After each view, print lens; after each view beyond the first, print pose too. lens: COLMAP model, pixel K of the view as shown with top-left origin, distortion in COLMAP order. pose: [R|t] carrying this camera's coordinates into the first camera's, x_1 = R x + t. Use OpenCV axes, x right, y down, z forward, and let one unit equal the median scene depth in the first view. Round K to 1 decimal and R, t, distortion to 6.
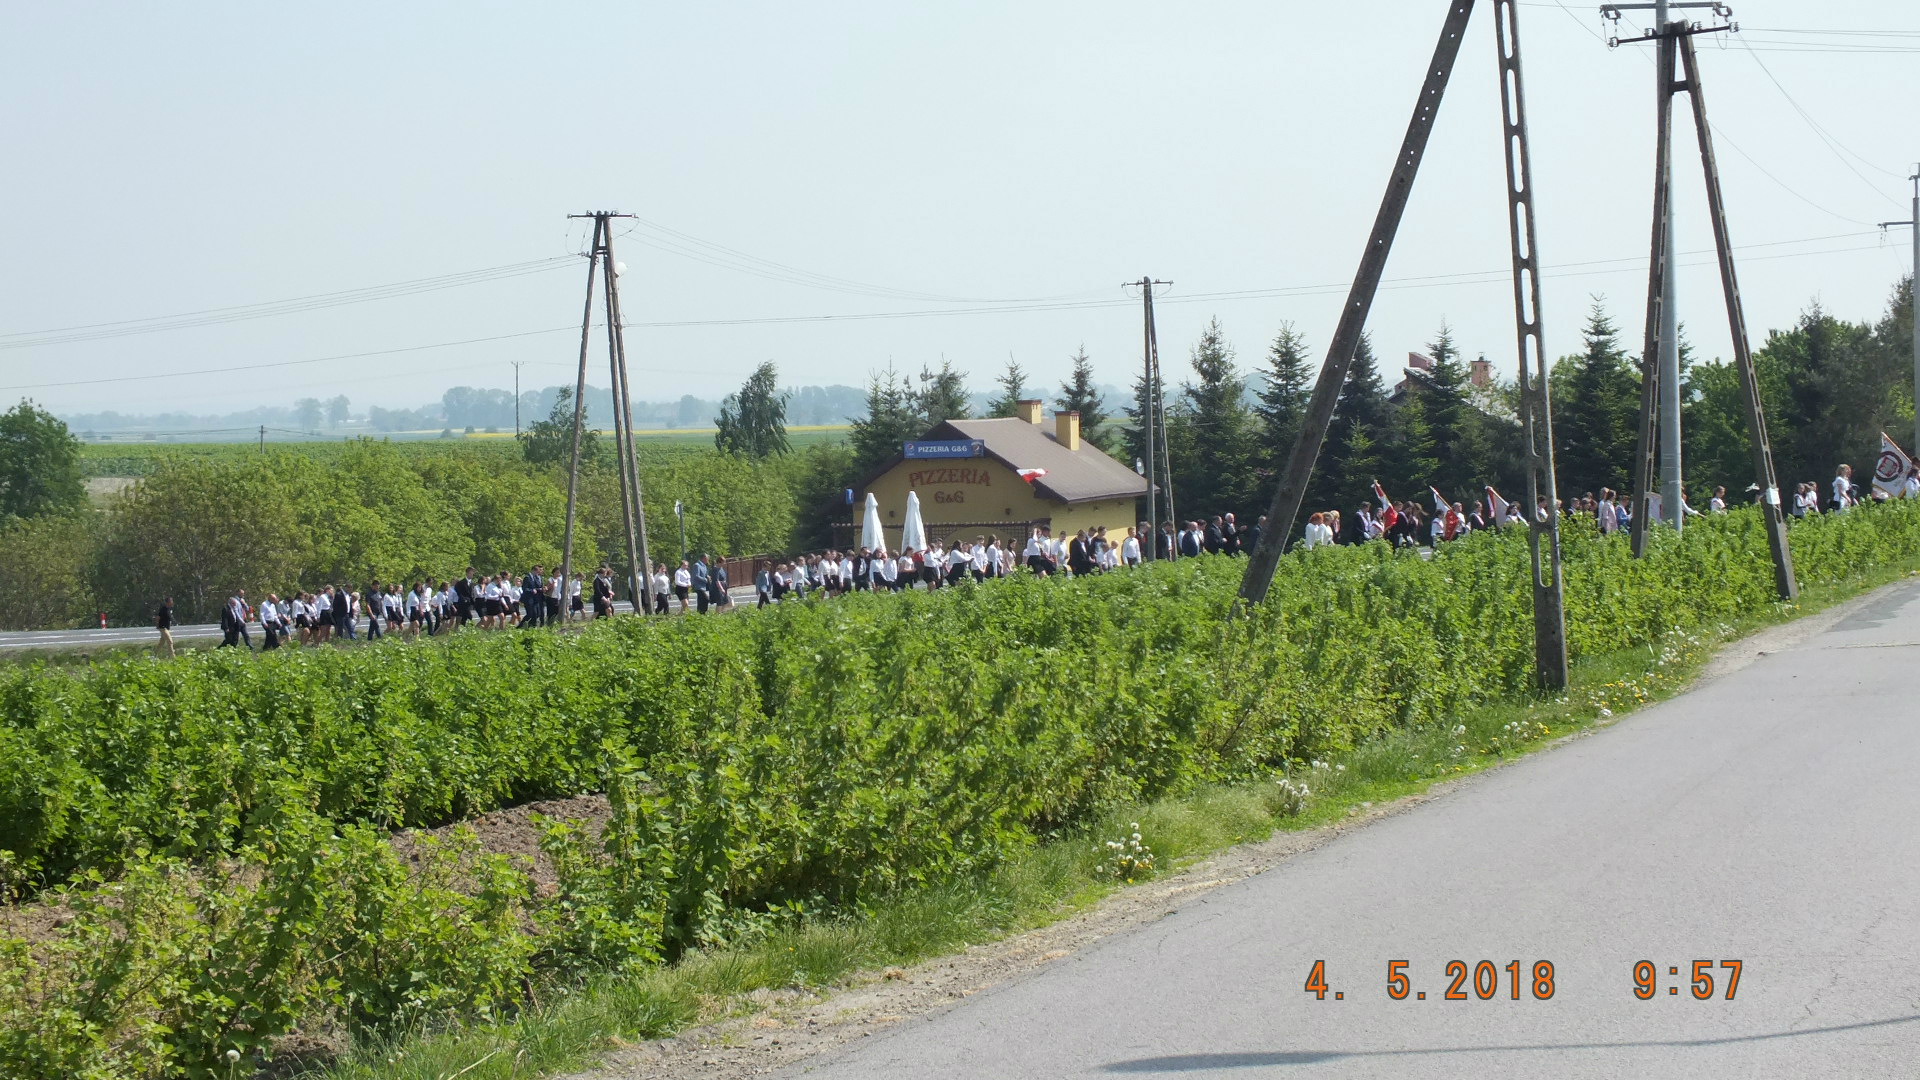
lens RADIAL K [[5202.5, 0, 960.0], [0, 5202.5, 540.0], [0, 0, 1]] dist [-0.182071, 1.187541]
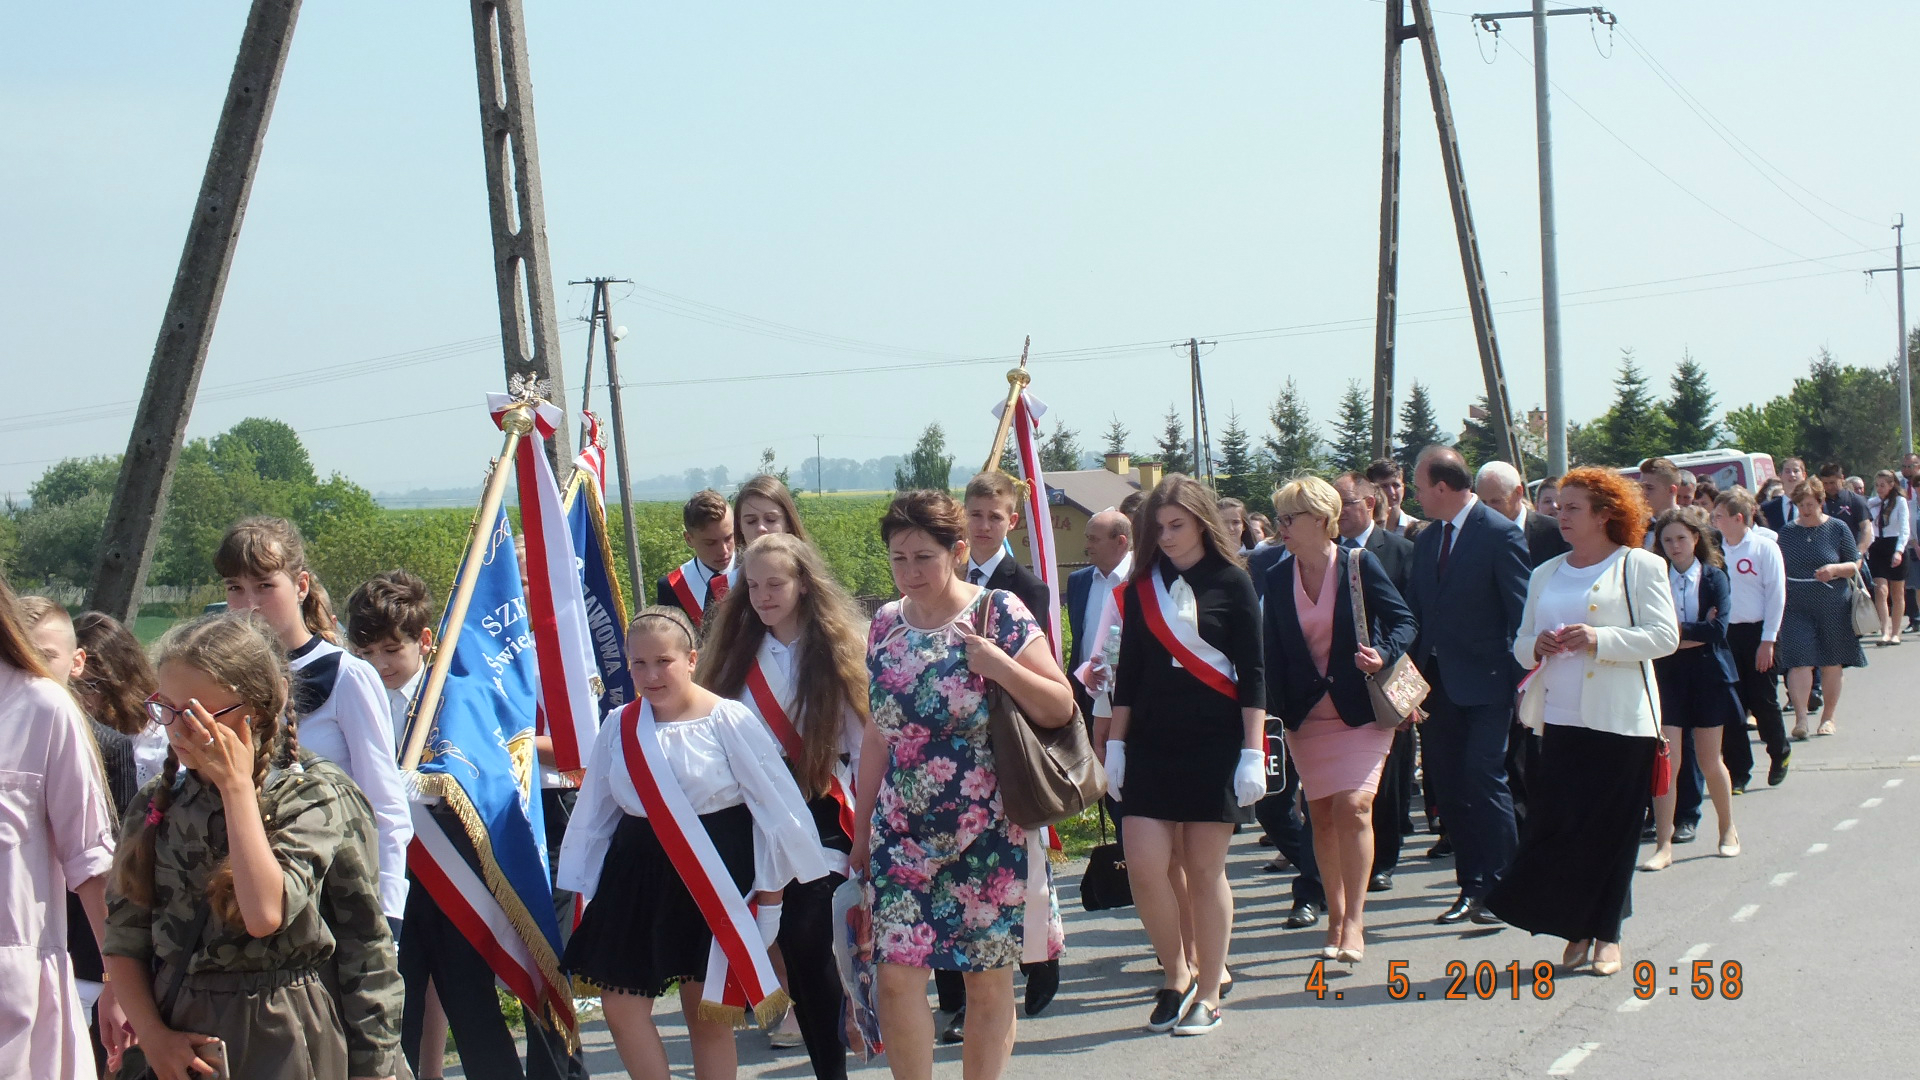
lens RADIAL K [[3421.3, 0, 960.0], [0, 3421.3, 540.0], [0, 0, 1]] dist [-0.404907, 3.011789]
pose [[0.991147, -0.019288, -0.131361, 0.074595], [0.018438, 0.999801, -0.007680, -0.002909], [0.131483, 0.005190, 0.991305, 0.252513]]
